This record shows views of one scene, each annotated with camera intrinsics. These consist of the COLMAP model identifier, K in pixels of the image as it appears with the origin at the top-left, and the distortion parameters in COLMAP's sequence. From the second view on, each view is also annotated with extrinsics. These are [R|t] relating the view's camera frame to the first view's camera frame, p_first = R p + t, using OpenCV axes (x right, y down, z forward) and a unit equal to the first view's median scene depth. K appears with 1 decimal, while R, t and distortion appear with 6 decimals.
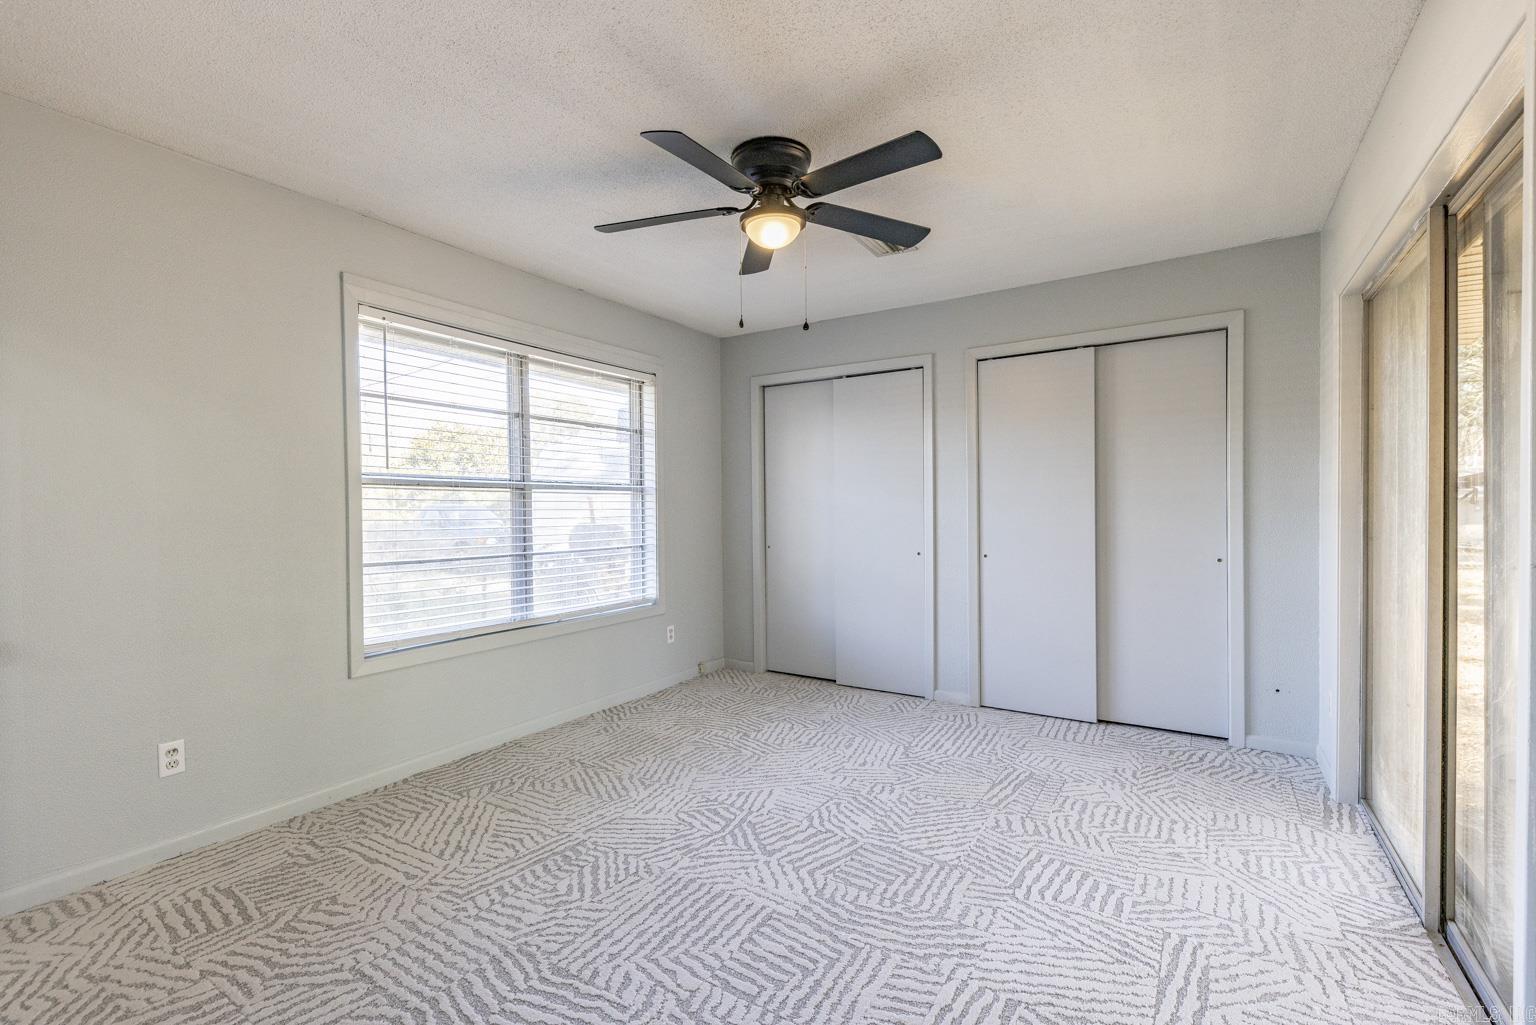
lens RADIAL K [[701.3, 0, 768.0], [0, 701.3, 524.7], [0, 0, 1]] dist [0.009883, -0.003623]
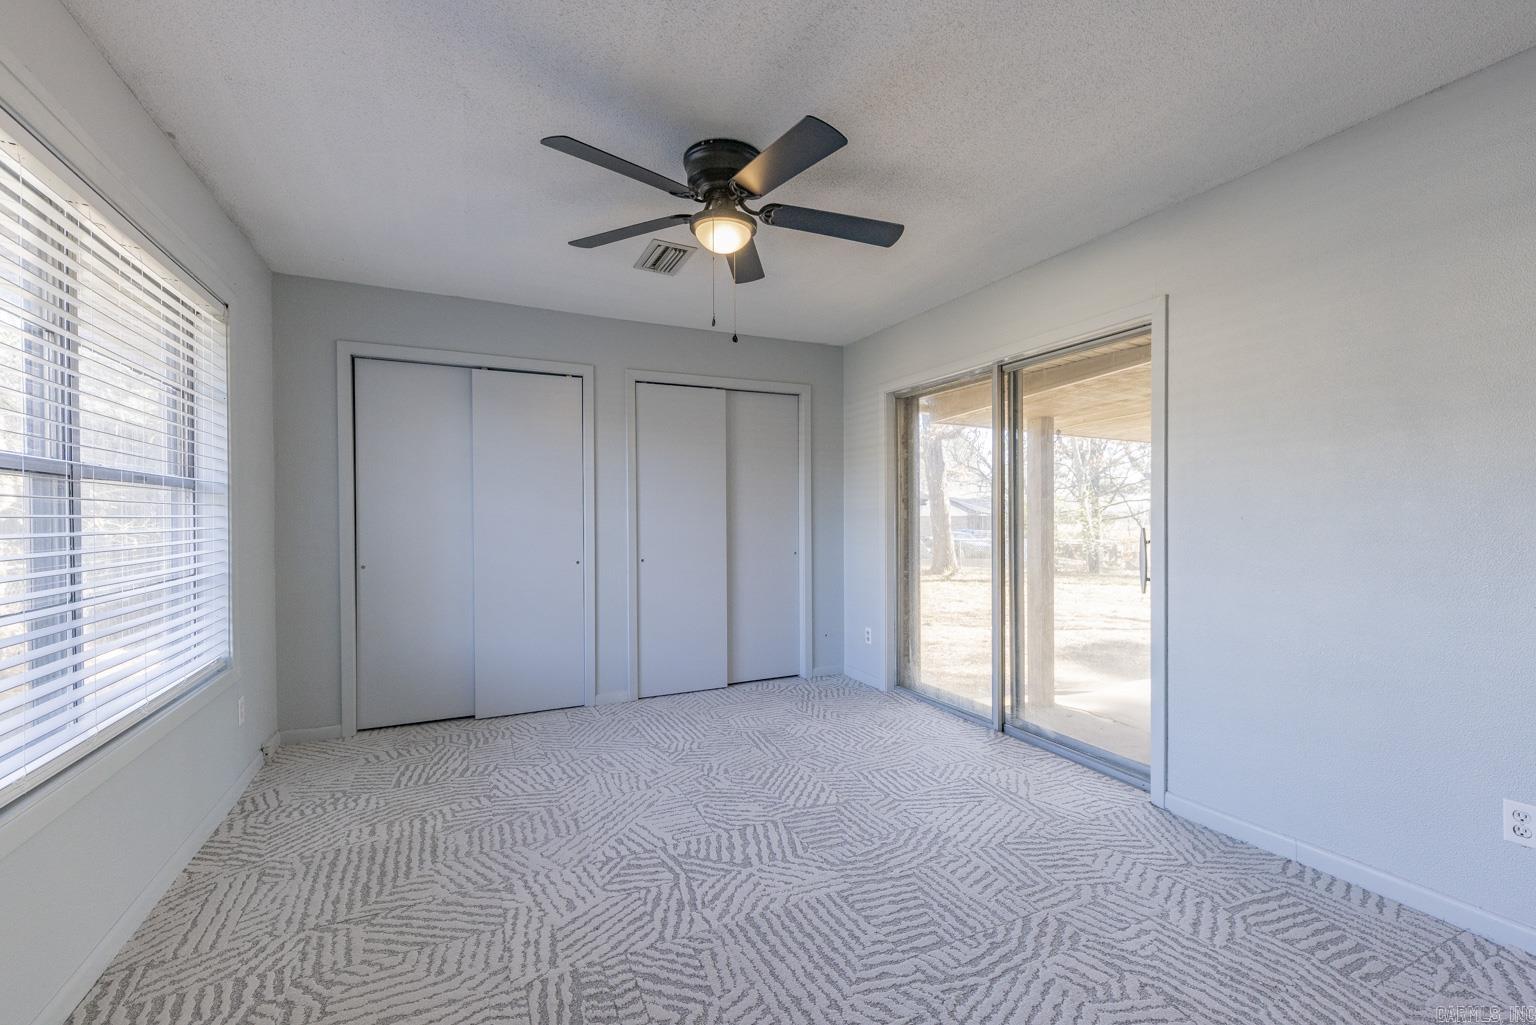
lens RADIAL K [[653.2, 0, 792.8], [0, 653.2, 519.3], [0, 0, 1]] dist [0.007367, -0.002331]
pose [[0.504433, -0.001791, 0.863449, -0.600676], [0.021534, 0.999713, -0.010507, -0.004730], [-0.863182, 0.023894, 0.504327, 0.370865]]
